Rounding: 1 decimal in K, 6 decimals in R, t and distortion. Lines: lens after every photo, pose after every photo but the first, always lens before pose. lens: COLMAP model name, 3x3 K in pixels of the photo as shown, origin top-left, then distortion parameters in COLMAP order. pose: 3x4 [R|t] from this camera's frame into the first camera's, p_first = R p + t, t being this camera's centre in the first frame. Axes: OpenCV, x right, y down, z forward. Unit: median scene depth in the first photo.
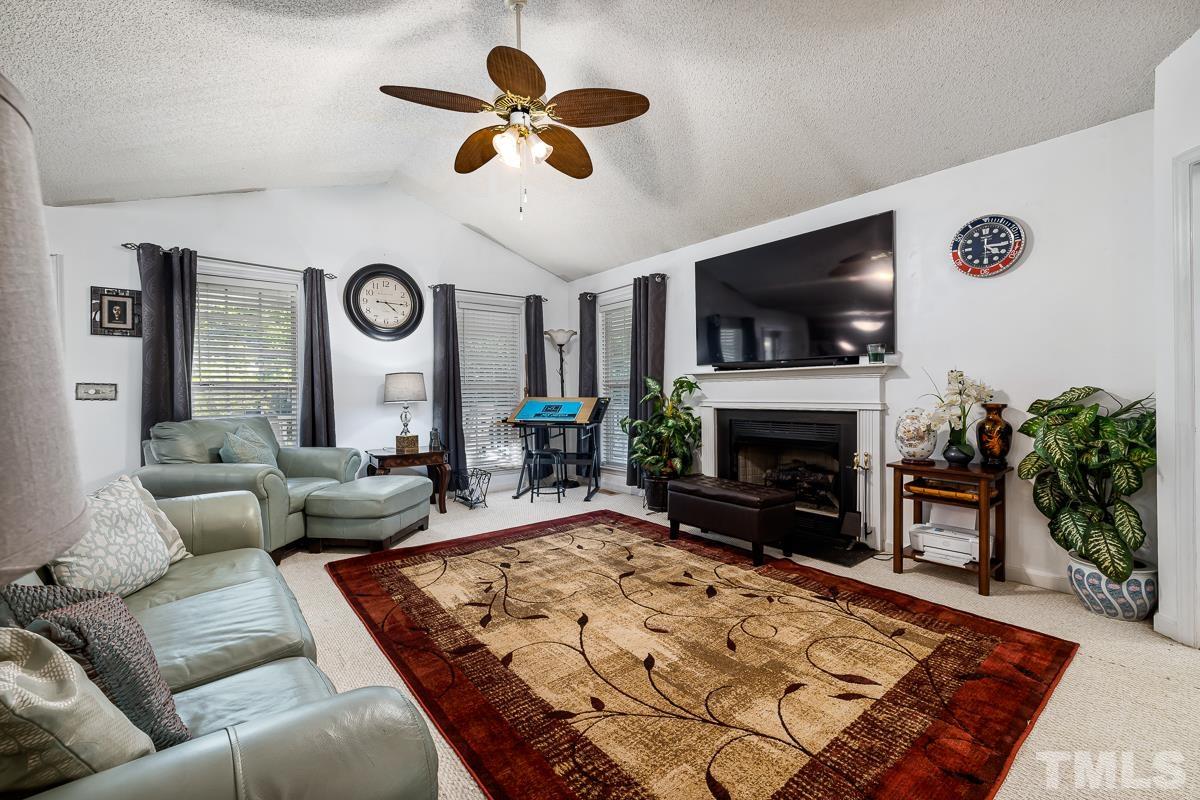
lens RADIAL K [[503.5, 0, 594.6], [0, 503.5, 387.3], [0, 0, 1]] dist [-0.003107, -0.000527]
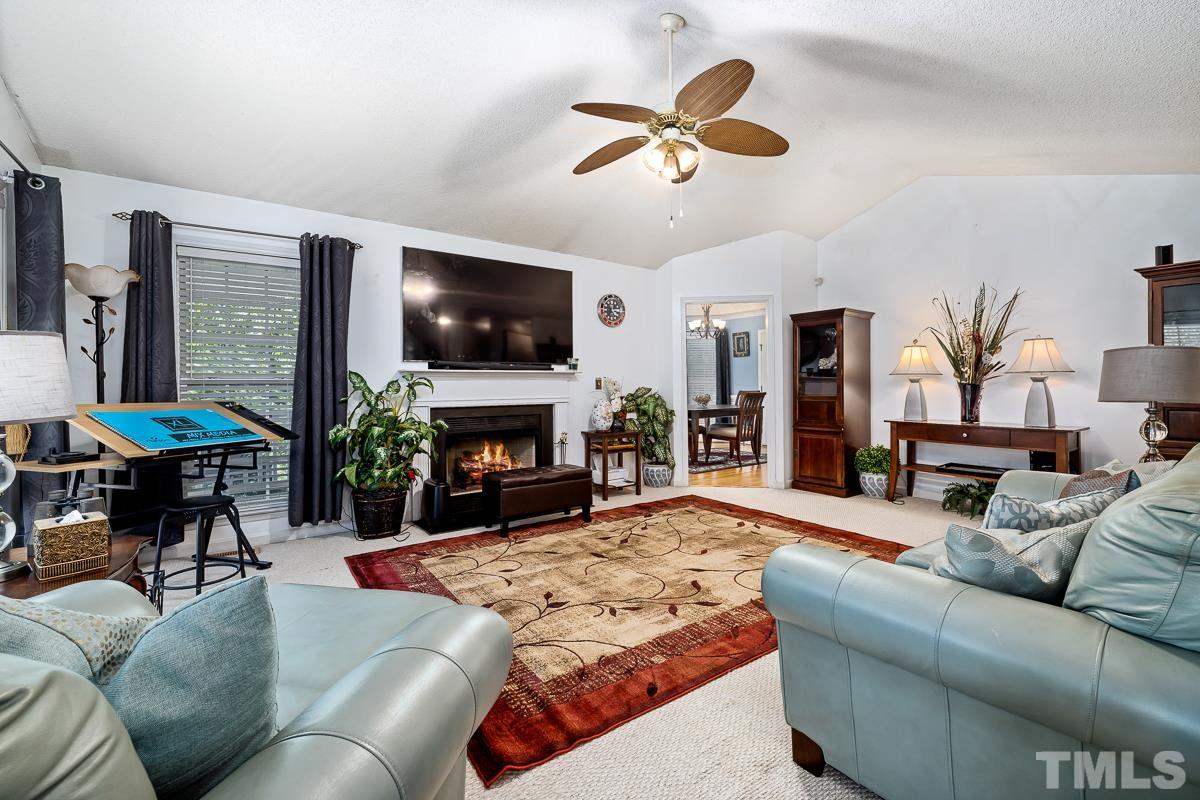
lens RADIAL K [[503.5, 0, 594.6], [0, 503.5, 387.3], [0, 0, 1]] dist [-0.003107, -0.000527]
pose [[0.057143, 0.005044, 0.998353, -0.924145], [-0.001880, 0.999986, -0.004945, 0.008015], [-0.998364, -0.001595, 0.057152, 0.840506]]
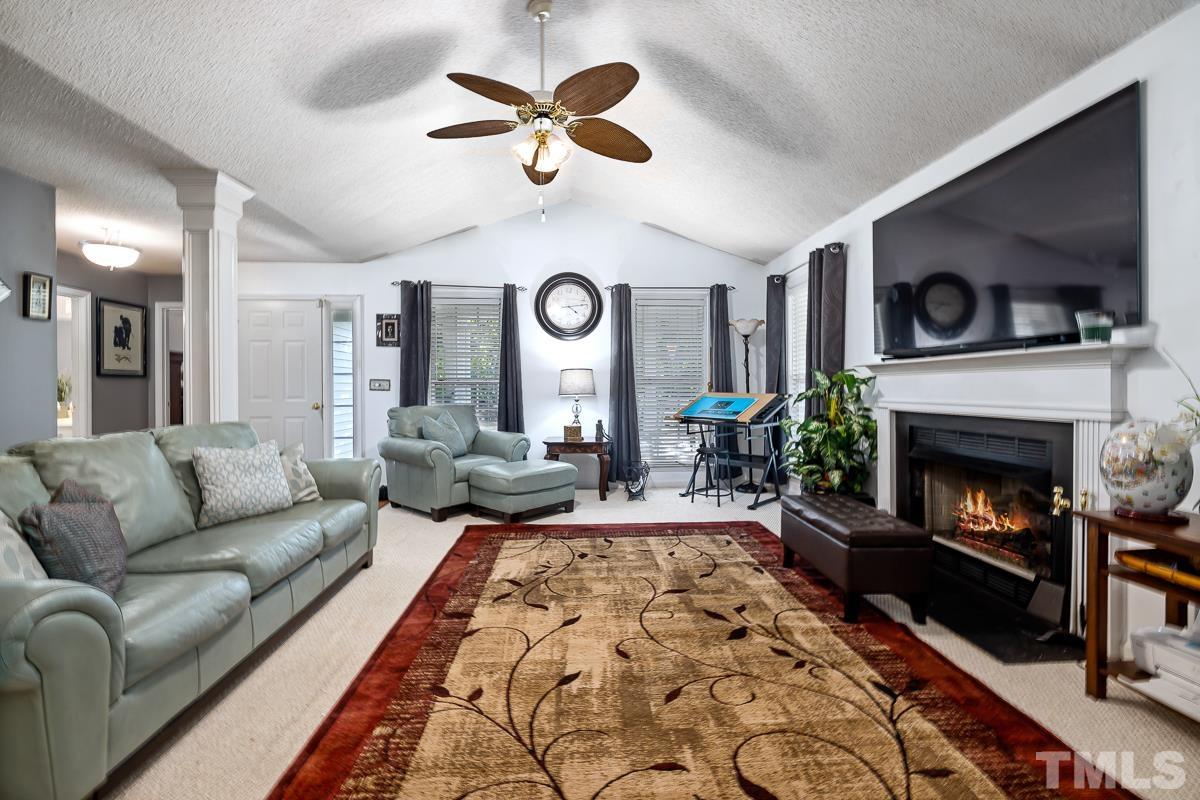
lens RADIAL K [[506.7, 0, 596.3], [0, 506.7, 383.1], [0, 0, 1]] dist [-0.002962, -0.000045]
pose [[0.819517, 0.002167, -0.573051, 0.412323], [-0.000203, 0.999994, 0.003492, -0.002485], [0.573055, -0.002745, 0.819512, 0.158204]]
